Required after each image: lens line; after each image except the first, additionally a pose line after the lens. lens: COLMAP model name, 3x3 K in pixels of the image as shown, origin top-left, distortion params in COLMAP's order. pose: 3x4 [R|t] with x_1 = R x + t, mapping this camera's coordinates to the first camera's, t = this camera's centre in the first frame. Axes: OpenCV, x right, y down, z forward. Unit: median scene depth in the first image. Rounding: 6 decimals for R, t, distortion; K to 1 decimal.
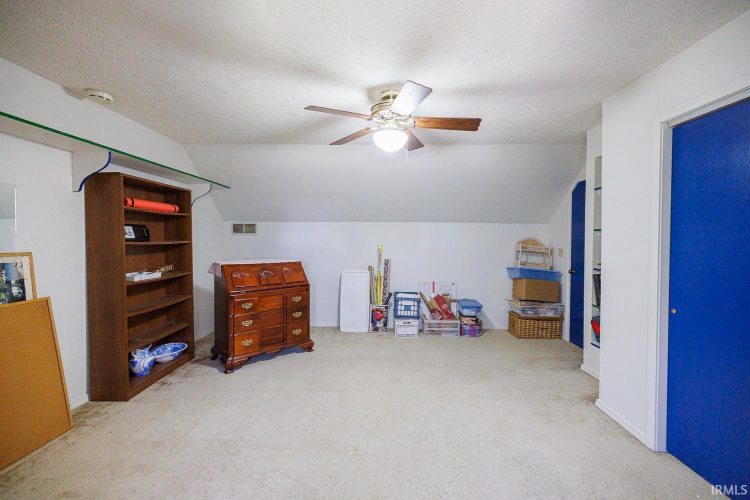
lens RADIAL K [[312.5, 0, 375.2], [0, 312.5, 248.0], [0, 0, 1]] dist [-0.003559, 0.000746]
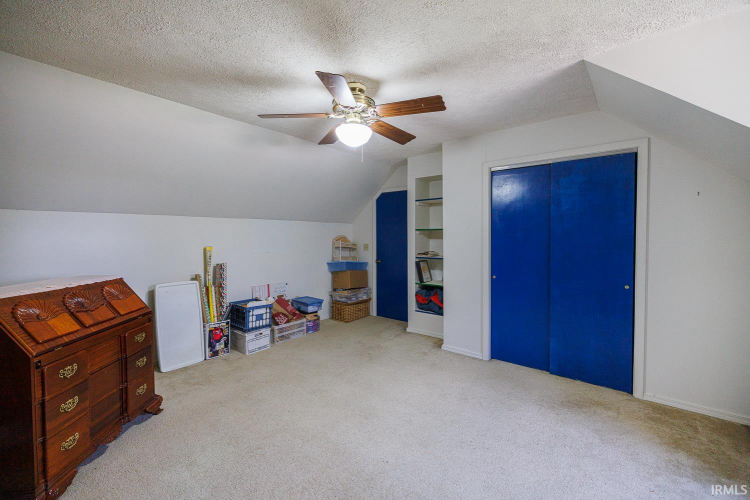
lens RADIAL K [[312.5, 0, 373.7], [0, 312.5, 245.7], [0, 0, 1]] dist [-0.003559, 0.000746]
pose [[0.610115, -0.034748, 0.791551, -0.384561], [0.033798, 0.999270, 0.017816, -0.012229], [-0.791592, 0.015883, 0.610844, 0.212211]]
